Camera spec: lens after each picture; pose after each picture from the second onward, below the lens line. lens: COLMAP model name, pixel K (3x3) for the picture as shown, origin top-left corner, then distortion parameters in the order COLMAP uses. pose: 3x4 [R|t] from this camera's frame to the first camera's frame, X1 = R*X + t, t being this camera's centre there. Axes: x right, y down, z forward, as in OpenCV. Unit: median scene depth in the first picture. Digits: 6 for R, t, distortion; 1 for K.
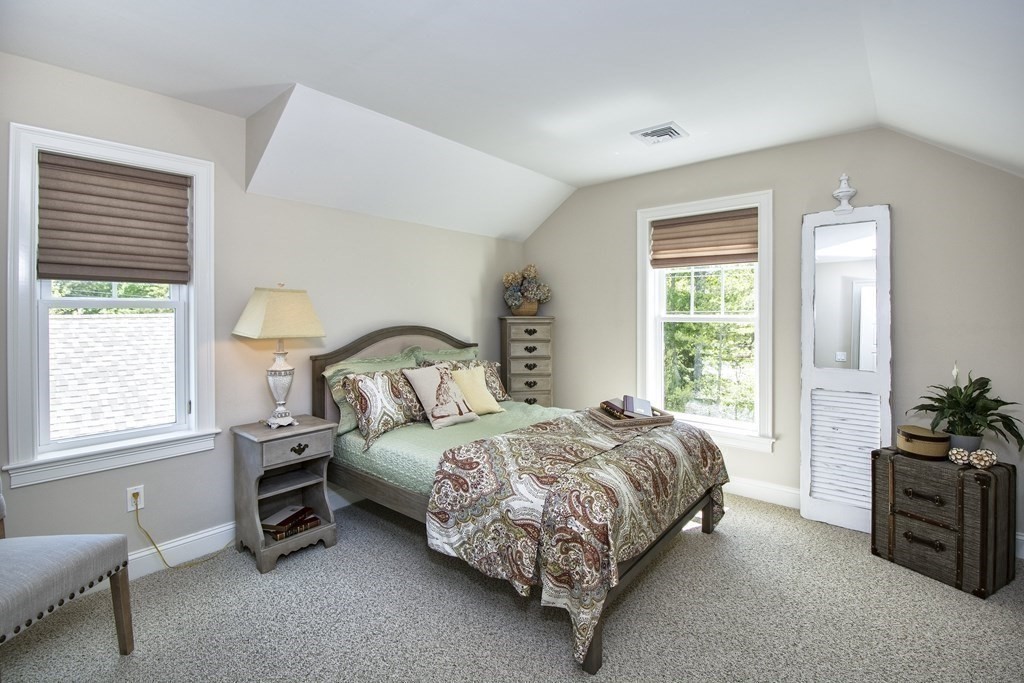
lens RADIAL K [[451.9, 0, 513.1], [0, 451.9, 308.5], [0, 0, 1]] dist [0.011123, -0.015262]
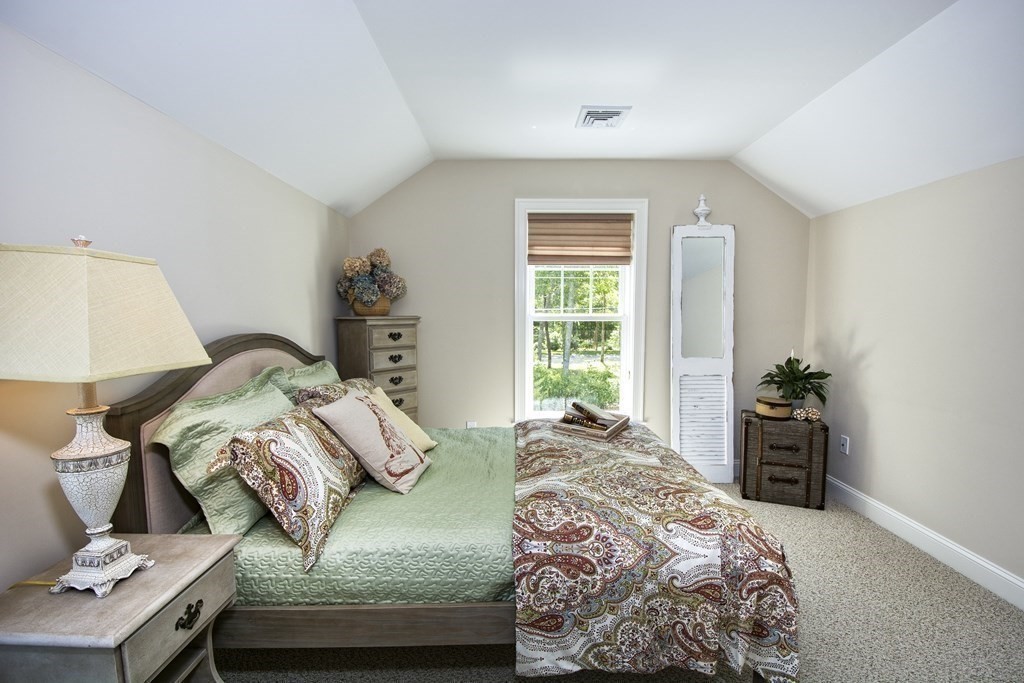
lens RADIAL K [[444.0, 0, 512.0], [0, 444.0, 341.5], [0, 0, 1]] dist [0.012402, -0.020462]
pose [[0.762008, -0.044373, 0.646046, -0.521290], [-0.005366, 0.997183, 0.074820, 0.004060], [-0.647546, -0.060480, 0.759623, 0.498946]]
